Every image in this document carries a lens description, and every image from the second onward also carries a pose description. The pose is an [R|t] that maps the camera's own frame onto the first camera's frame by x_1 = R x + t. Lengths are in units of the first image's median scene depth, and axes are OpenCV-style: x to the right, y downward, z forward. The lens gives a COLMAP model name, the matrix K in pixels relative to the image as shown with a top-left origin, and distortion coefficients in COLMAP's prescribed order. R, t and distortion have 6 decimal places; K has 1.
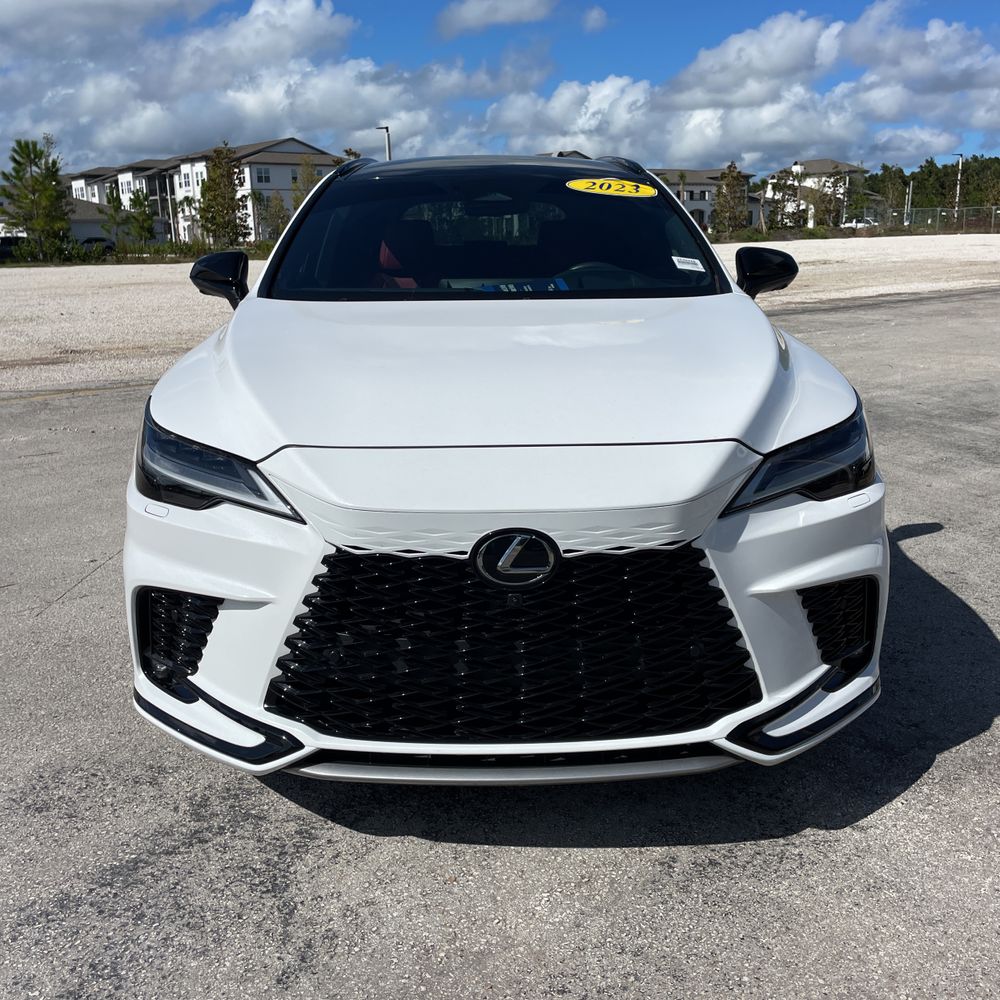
lens RADIAL K [[1008.1, 0, 500.0], [0, 1008.1, 500.0], [0, 0, 1]] dist [0.096813, -0.127392]
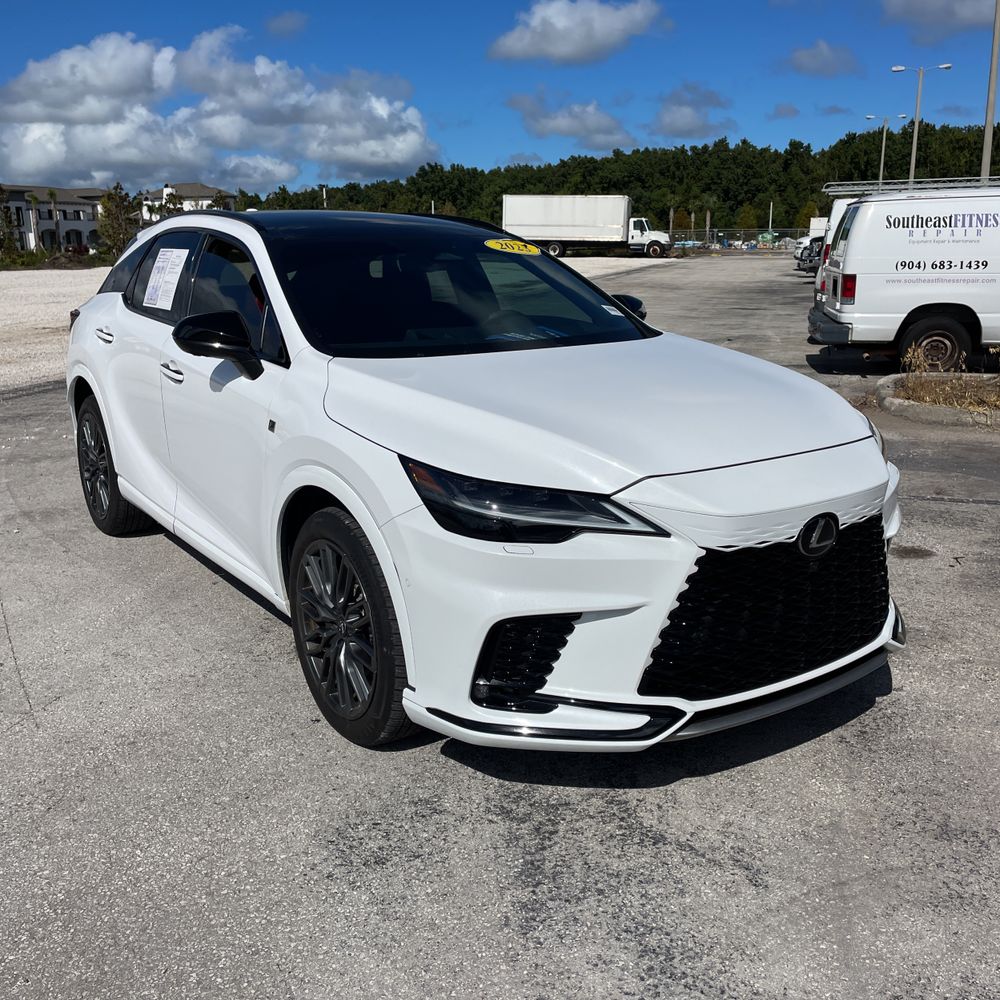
lens RADIAL K [[1001.2, 0, 499.0], [0, 1001.2, 493.0], [0, 0, 1]] dist [0.131895, -0.206992]
pose [[0.833440, -0.131929, 0.536630, -0.879737], [0.145305, 0.989232, 0.017527, -0.070922], [-0.533164, 0.063367, 0.843636, 0.045317]]
